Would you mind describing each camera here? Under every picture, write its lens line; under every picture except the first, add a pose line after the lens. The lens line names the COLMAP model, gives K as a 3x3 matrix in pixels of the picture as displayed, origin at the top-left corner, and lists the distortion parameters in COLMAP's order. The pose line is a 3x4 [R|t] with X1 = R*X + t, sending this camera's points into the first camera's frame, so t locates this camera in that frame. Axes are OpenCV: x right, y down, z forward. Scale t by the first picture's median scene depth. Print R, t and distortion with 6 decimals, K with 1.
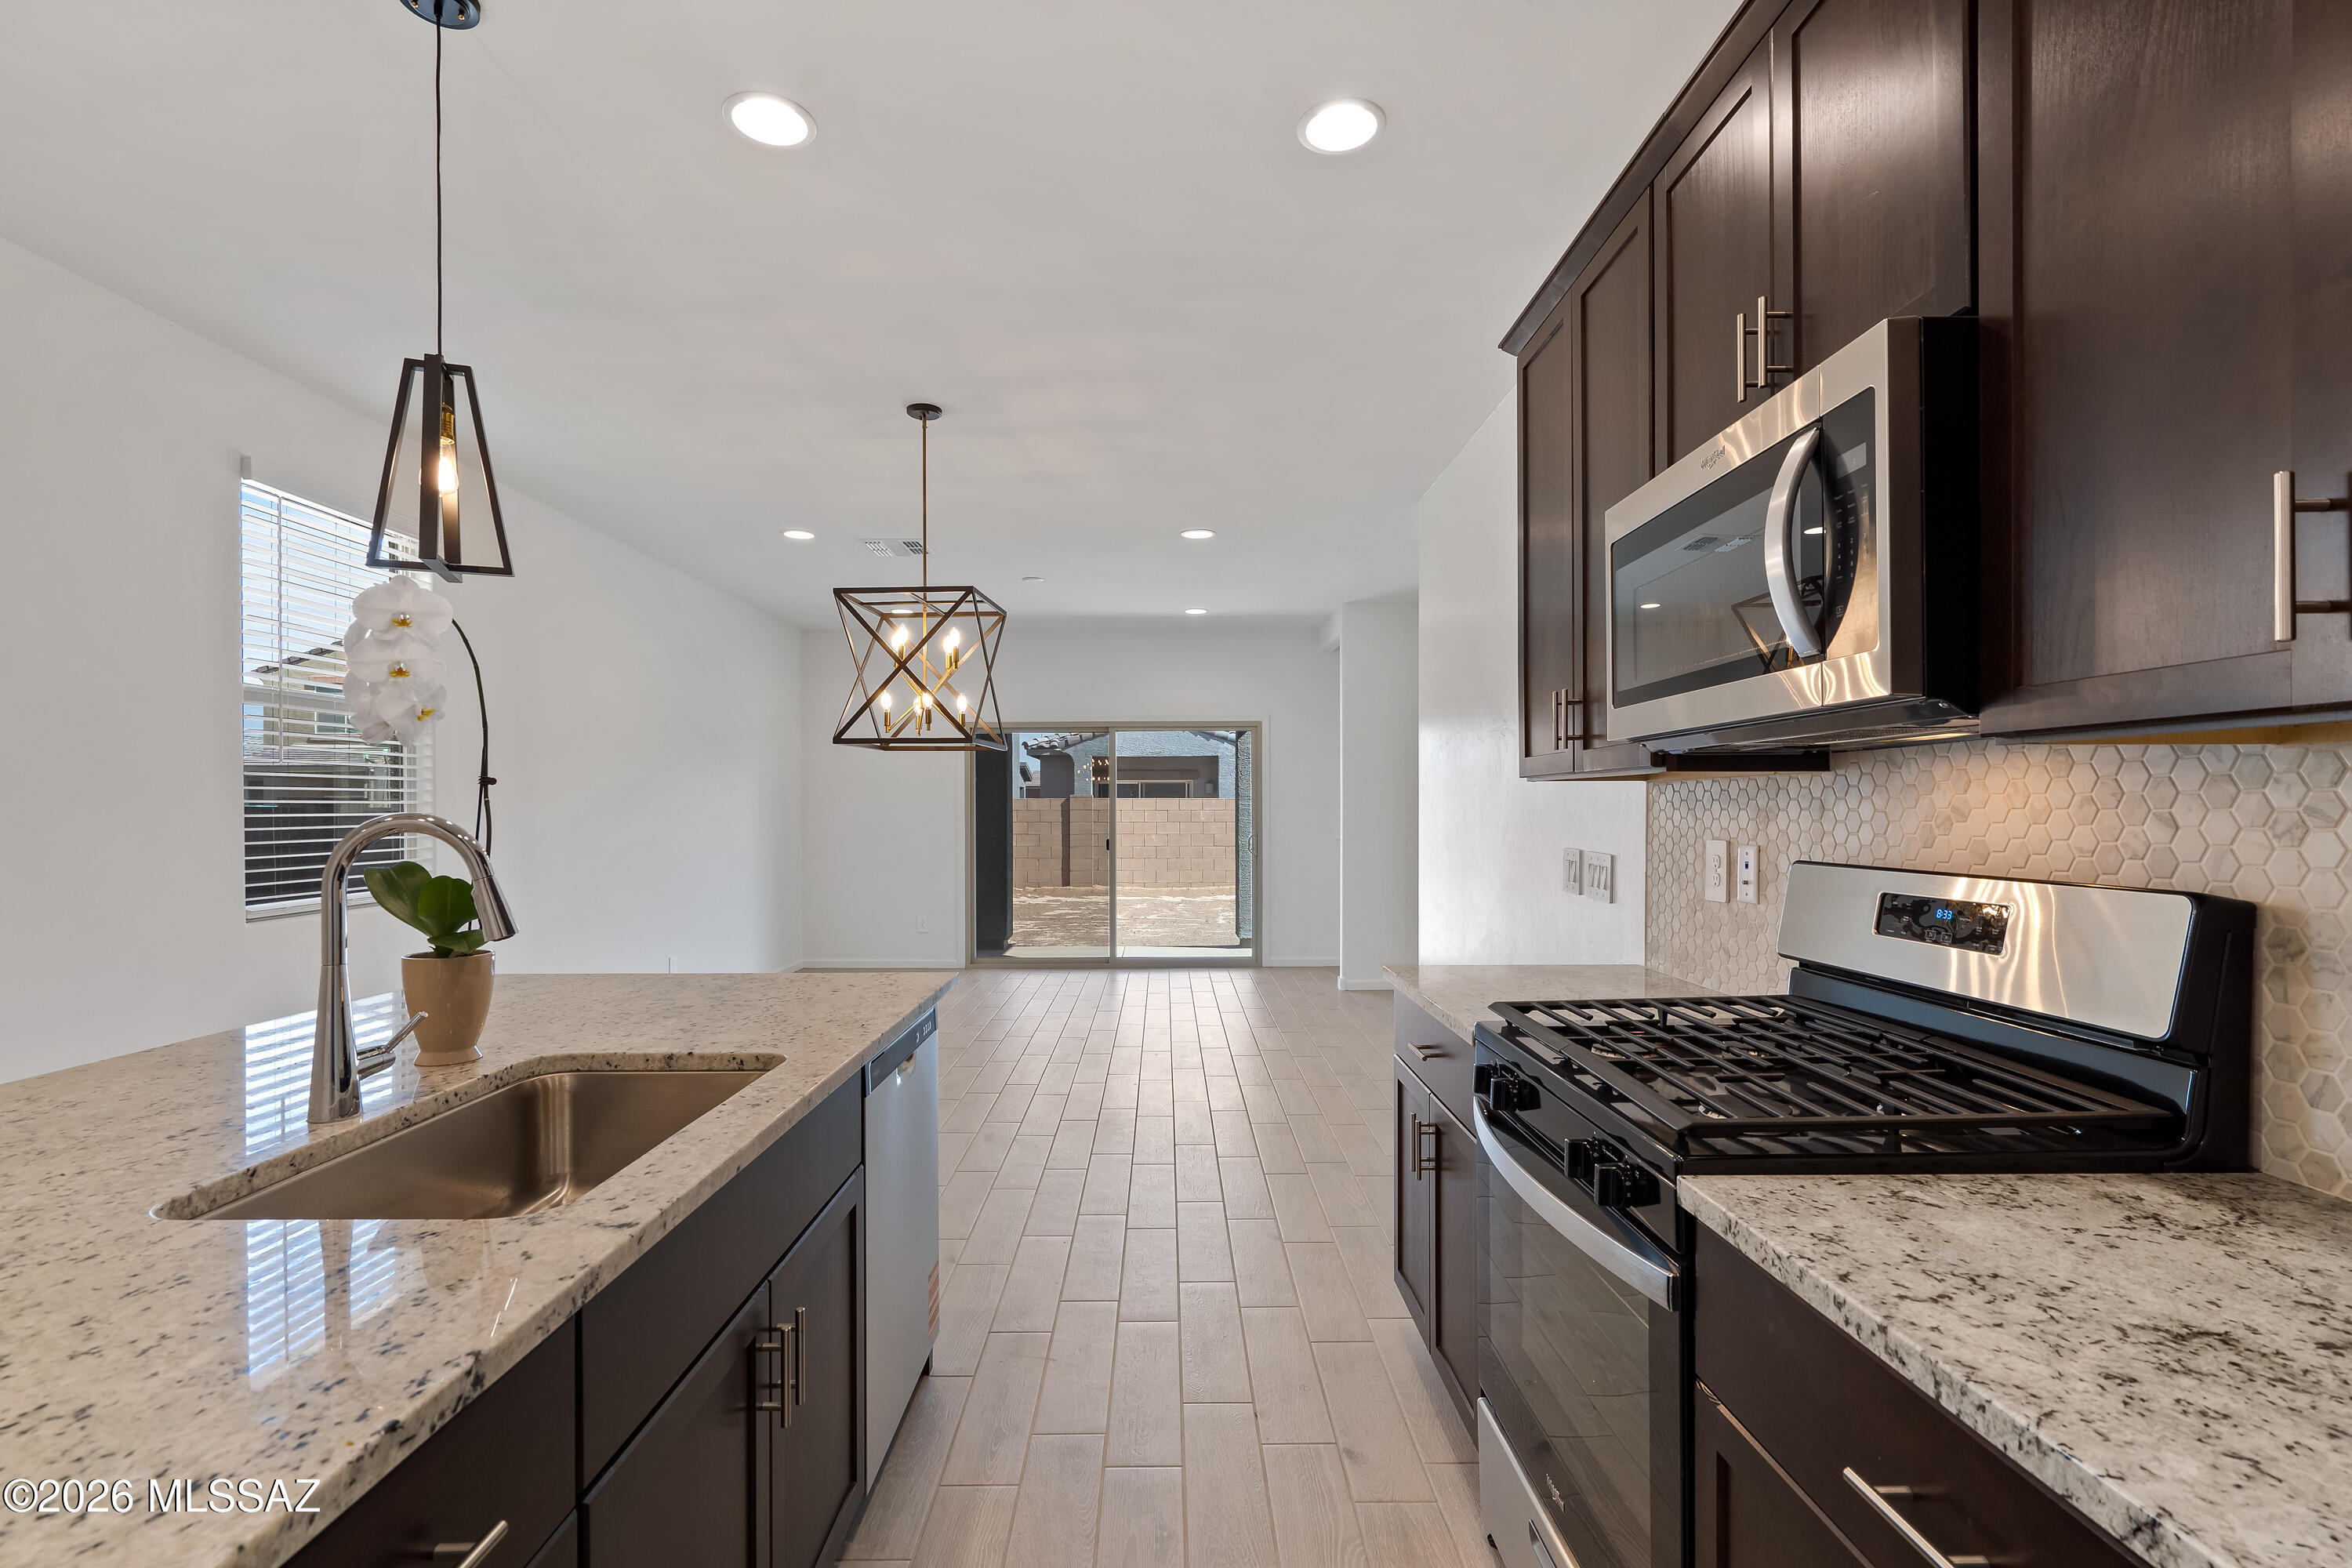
lens RADIAL K [[1085.8, 0, 1173.3], [0, 1085.8, 806.1], [0, 0, 1]] dist [-0.000731, 0.001256]
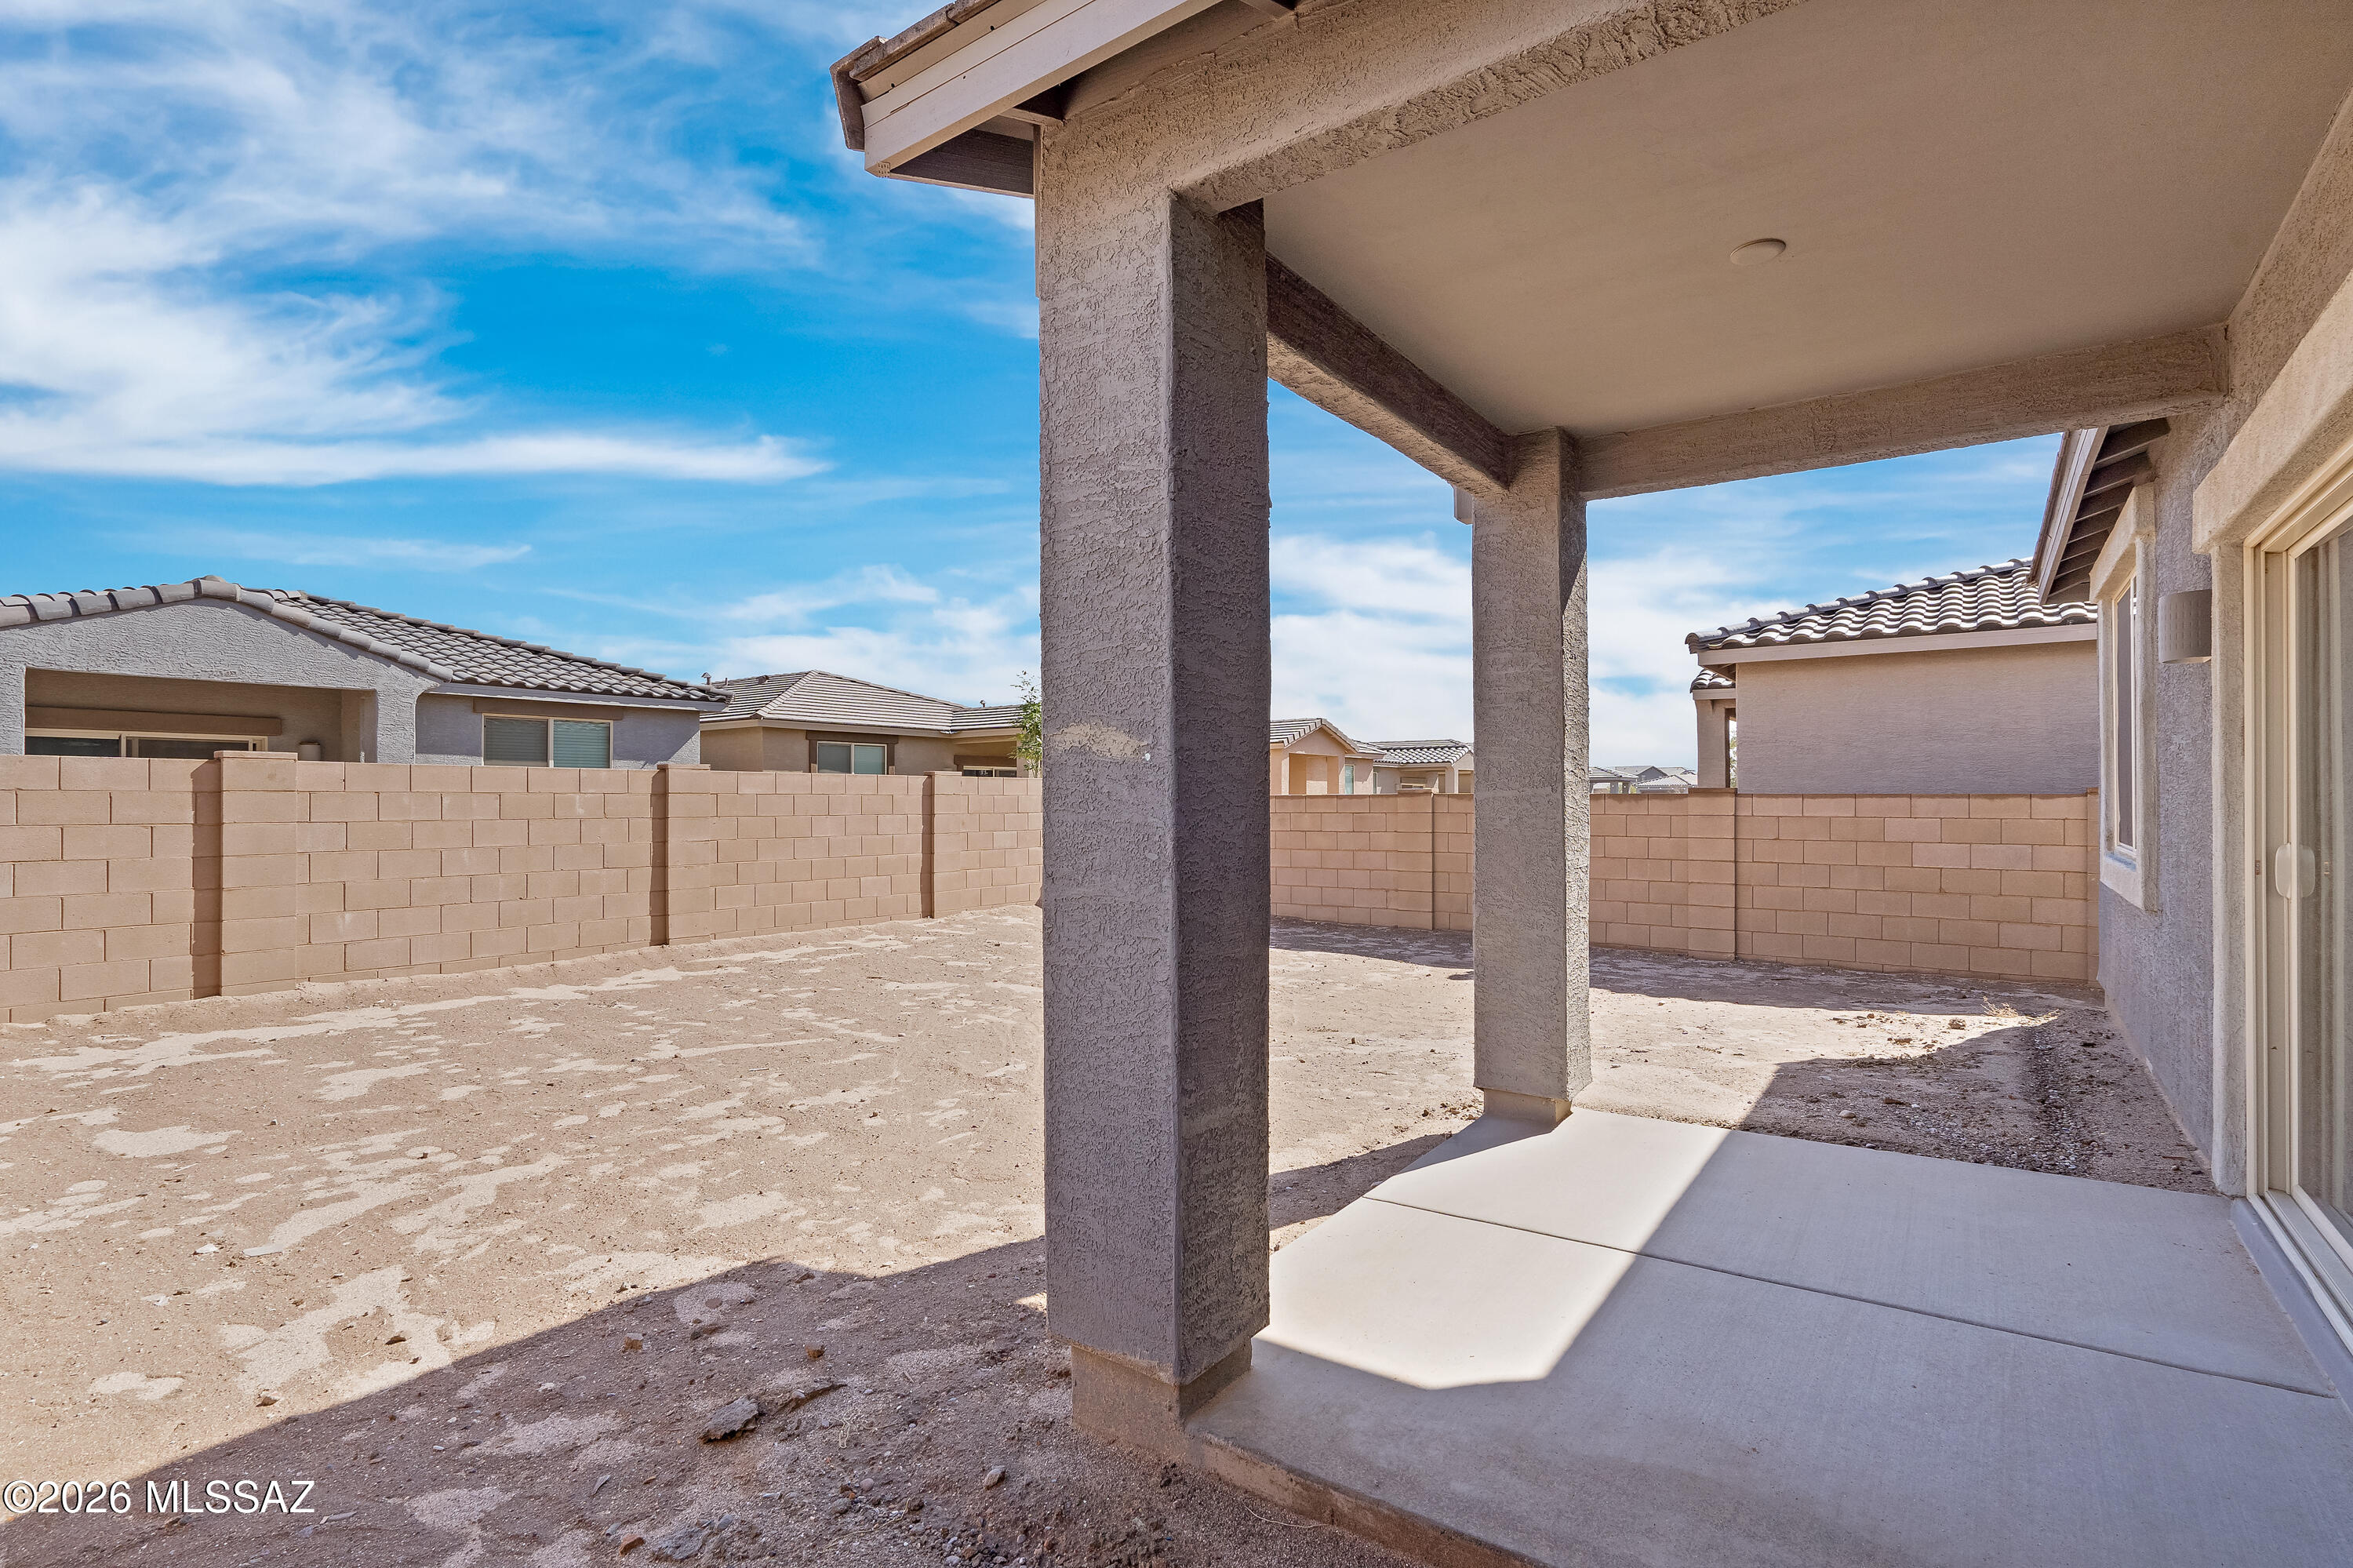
lens RADIAL K [[1106.2, 0, 1167.8], [0, 1106.2, 791.5], [0, 0, 1]] dist [0.000233, 0.000467]
pose [[0.591637, 0.006999, 0.806174, -1.051904], [-0.002824, 0.999974, -0.006609, 0.027266], [-0.806200, 0.001634, 0.591641, 2.580356]]
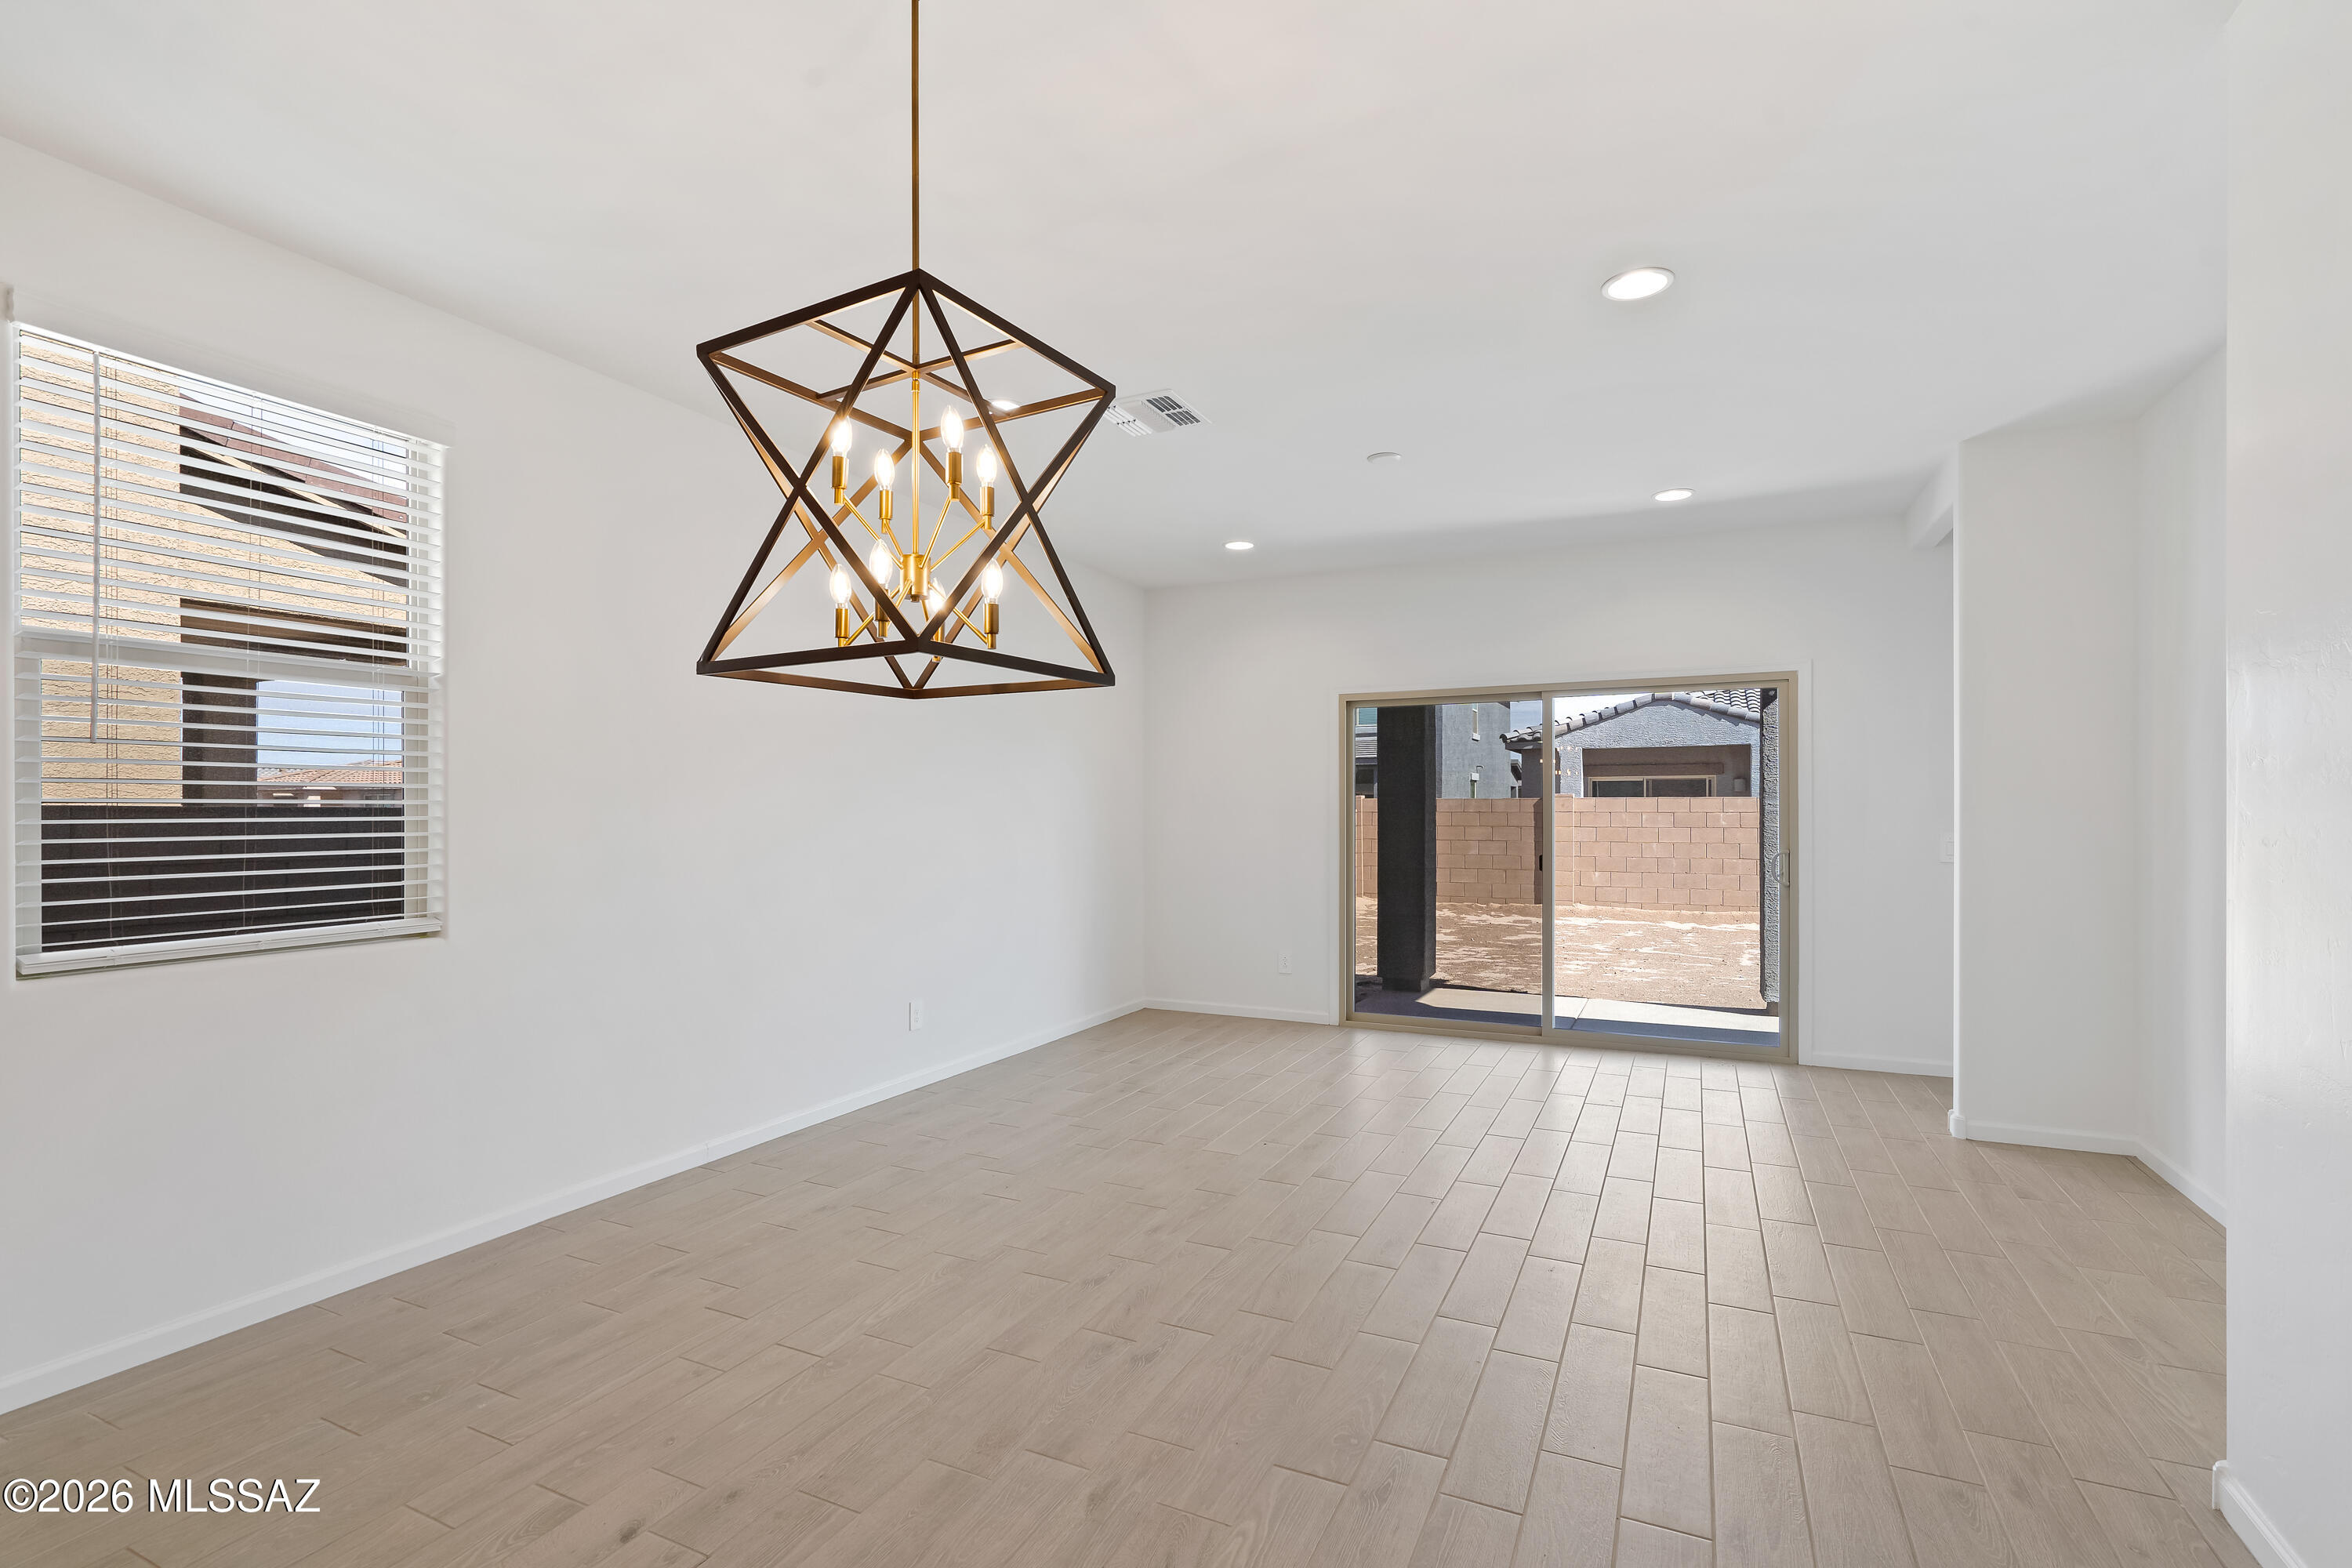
lens RADIAL K [[1082.0, 0, 1173.8], [0, 1082.0, 804.5], [0, 0, 1]] dist [0.000374, 0.000846]
pose [[0.897472, -0.002095, -0.441066, 0.079960], [0.000816, 0.999995, -0.003089, 0.000625], [0.441070, 0.002412, 0.897470, 0.667220]]
